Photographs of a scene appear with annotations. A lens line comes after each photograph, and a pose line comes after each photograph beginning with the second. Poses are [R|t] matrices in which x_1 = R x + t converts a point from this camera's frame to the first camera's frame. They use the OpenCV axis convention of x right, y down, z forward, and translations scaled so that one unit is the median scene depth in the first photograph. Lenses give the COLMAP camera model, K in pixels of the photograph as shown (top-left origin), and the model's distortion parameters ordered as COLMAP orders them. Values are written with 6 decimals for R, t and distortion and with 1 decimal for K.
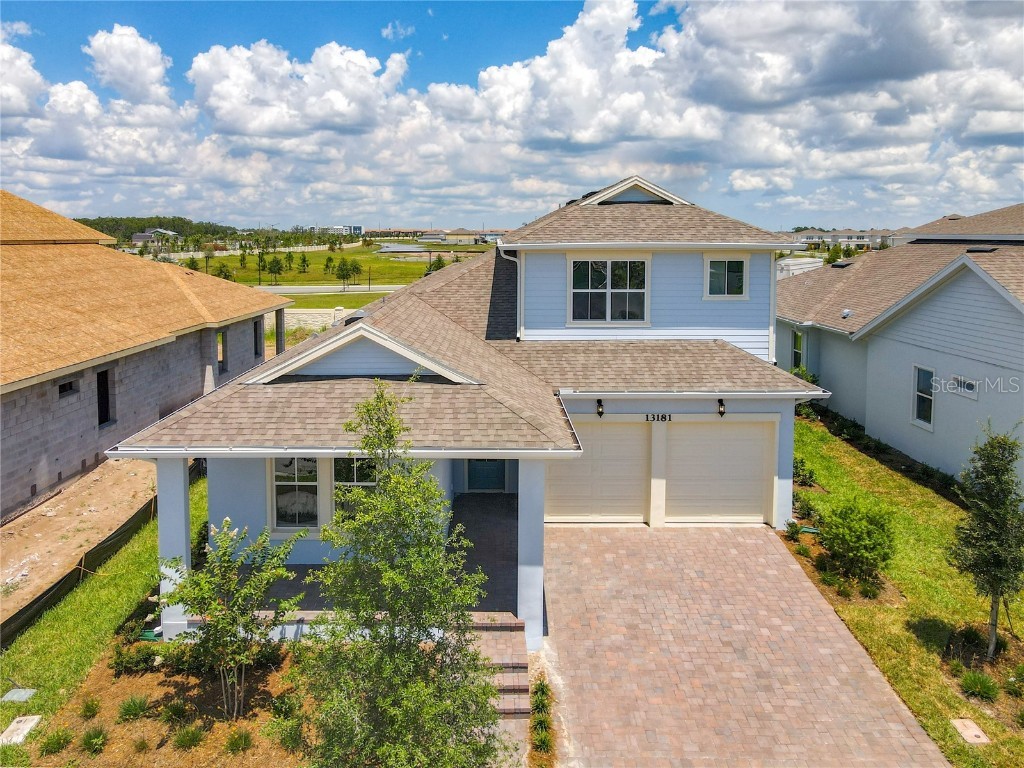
lens RADIAL K [[792.8, 0, 513.3], [0, 792.8, 298.3], [0, 0, 1]] dist [0.001536, 0.003434]
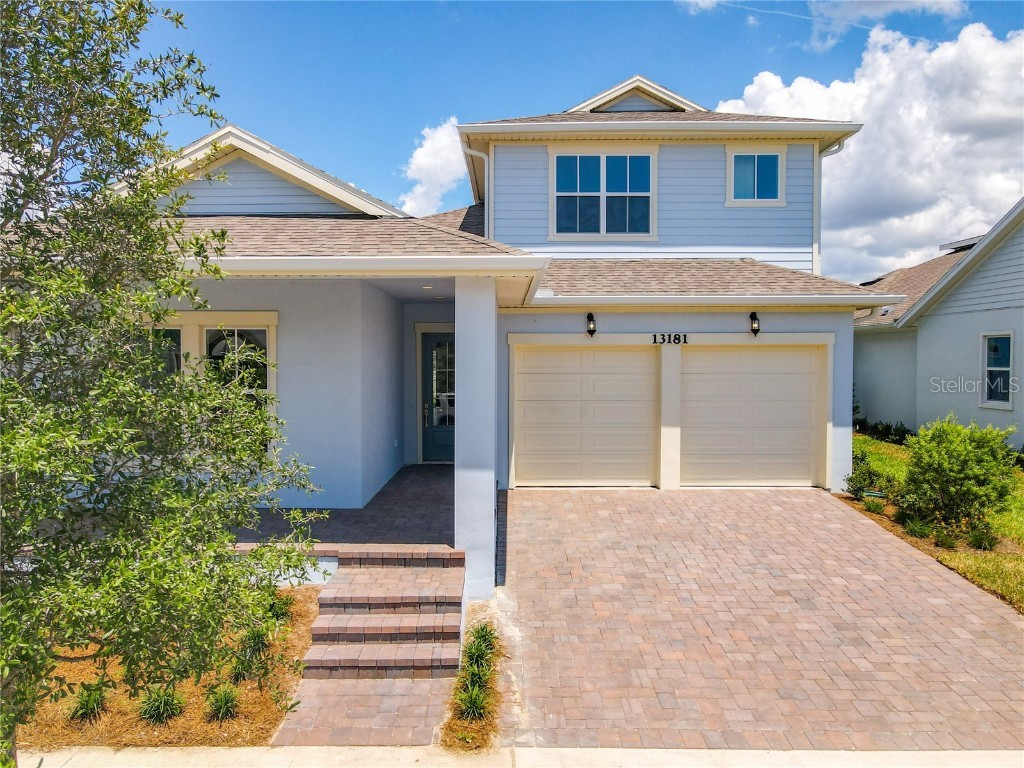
lens RADIAL K [[763.9, 0, 522.2], [0, 763.9, 391.1], [0, 0, 1]] dist [0.006302, -0.002316]
pose [[0.999986, -0.004161, -0.003226, 0.055540], [0.004028, 0.999182, -0.040237, 0.269470], [0.003391, 0.040223, 0.999185, 0.339490]]
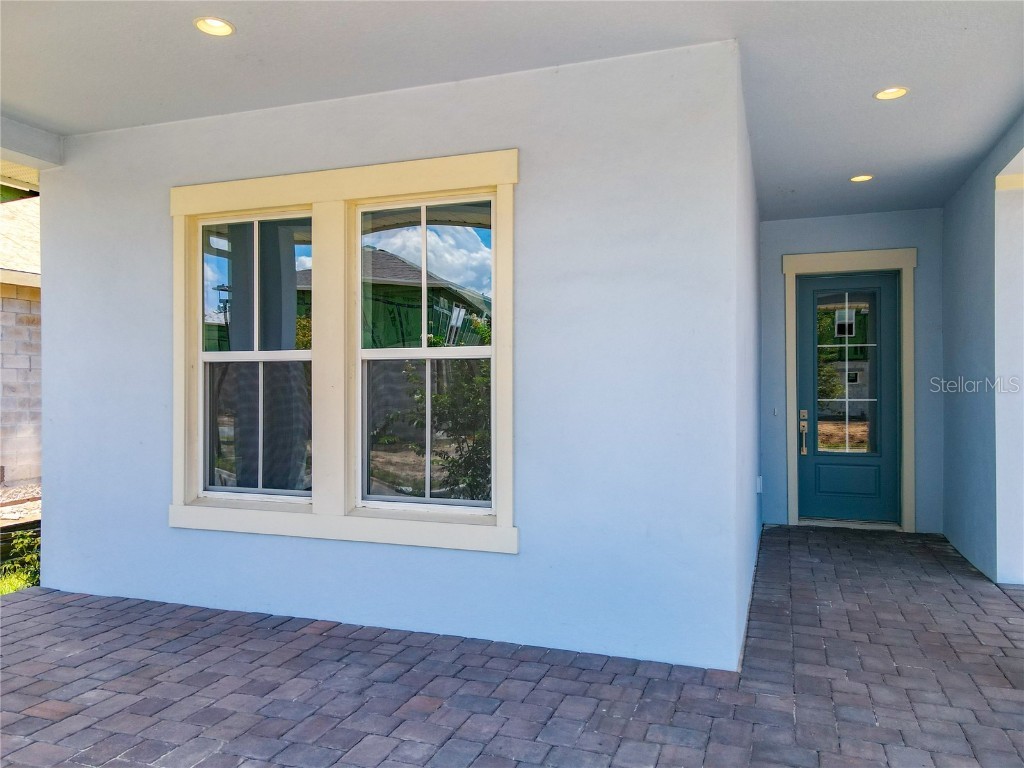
lens RADIAL K [[746.6, 0, 497.8], [0, 746.6, 387.3], [0, 0, 1]] dist [0.010518, 0.001289]
pose [[0.929697, -0.003272, -0.368310, -0.077523], [-0.027441, 0.996566, -0.078120, 0.276183], [0.367301, 0.082735, 0.926415, 0.779098]]
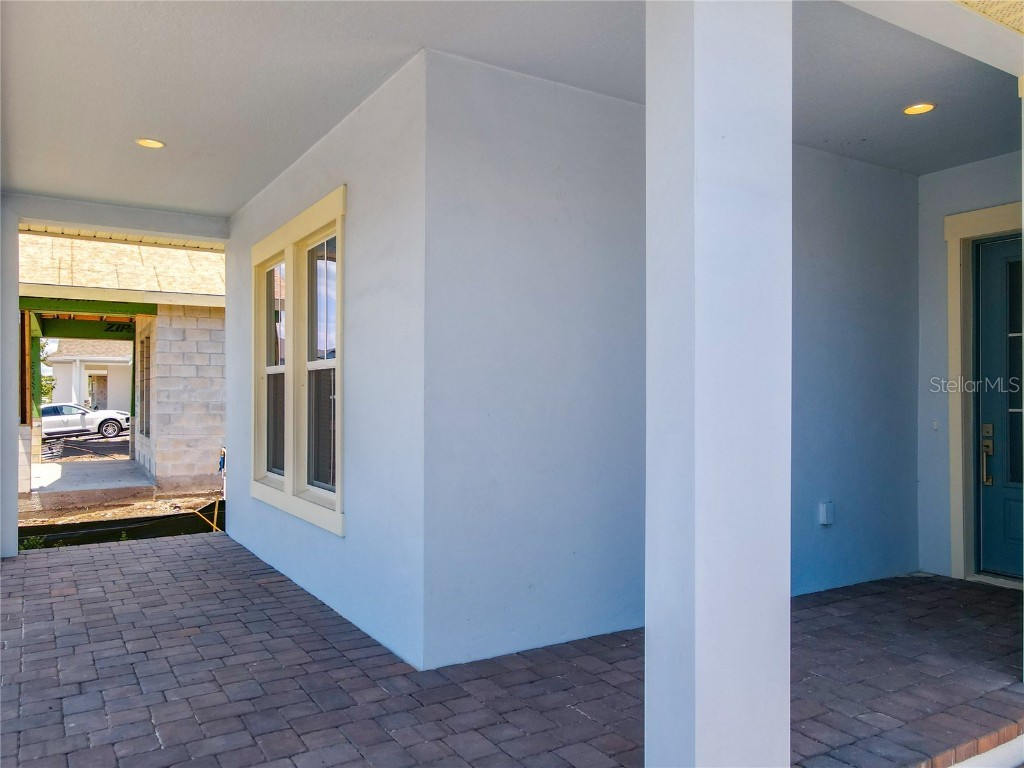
lens RADIAL K [[769.3, 0, 512.0], [0, 769.3, 384.0], [0, 0, 1]] dist [0.013736, 0.002839]
pose [[0.511243, -0.014383, -0.859316, 0.139699], [-0.070552, 0.995783, -0.058642, 0.265287], [0.856535, 0.090607, 0.508072, 0.926619]]
